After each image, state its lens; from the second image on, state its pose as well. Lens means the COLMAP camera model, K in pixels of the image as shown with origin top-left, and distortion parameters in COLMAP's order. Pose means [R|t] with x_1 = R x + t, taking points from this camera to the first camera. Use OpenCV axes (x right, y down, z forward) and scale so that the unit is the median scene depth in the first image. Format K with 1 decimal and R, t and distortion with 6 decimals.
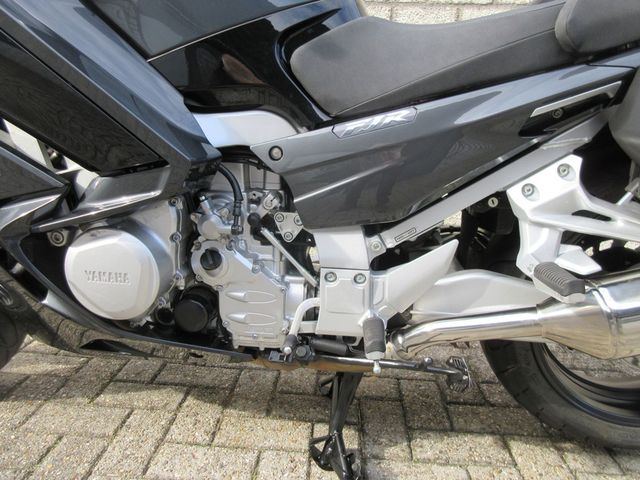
lens RADIAL K [[475.1, 0, 321.4], [0, 475.1, 238.2], [0, 0, 1]] dist [-0.004744, -0.004440]
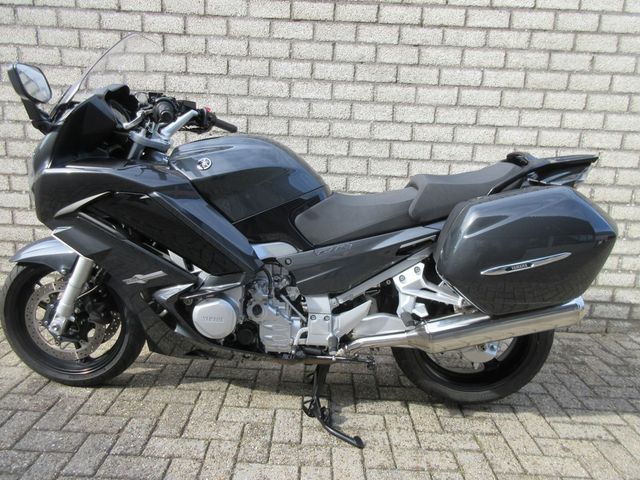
lens RADIAL K [[475.1, 0, 318.6], [0, 475.1, 237.4], [0, 0, 1]] dist [-0.004744, -0.004440]
pose [[0.999112, -0.002020, 0.042083, -0.045162], [0.004102, 0.998769, -0.049443, -0.171390], [-0.041931, 0.049571, 0.997890, -1.136808]]
